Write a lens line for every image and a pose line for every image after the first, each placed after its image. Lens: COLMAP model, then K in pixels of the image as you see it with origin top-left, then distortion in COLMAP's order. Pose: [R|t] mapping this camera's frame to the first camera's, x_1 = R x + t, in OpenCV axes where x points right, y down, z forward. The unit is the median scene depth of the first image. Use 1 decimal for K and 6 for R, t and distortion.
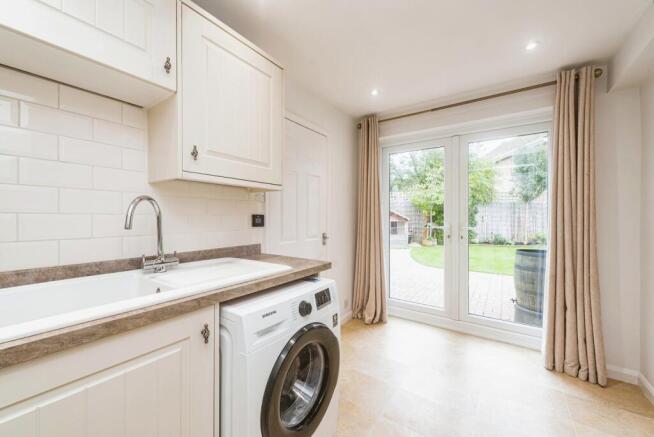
lens RADIAL K [[257.0, 0, 324.6], [0, 257.0, 215.6], [0, 0, 1]] dist [0.000606, -0.000145]
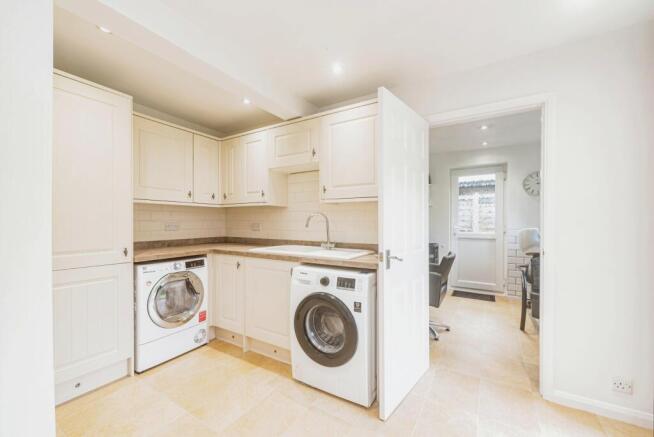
lens RADIAL K [[264.5, 0, 325.9], [0, 264.5, 225.1], [0, 0, 1]] dist [0.000343, 0.000037]
pose [[0.047108, 0.005148, -0.998877, 1.458569], [-0.006306, 0.999968, 0.004857, 0.012694], [0.998870, 0.006070, 0.047139, 0.892257]]
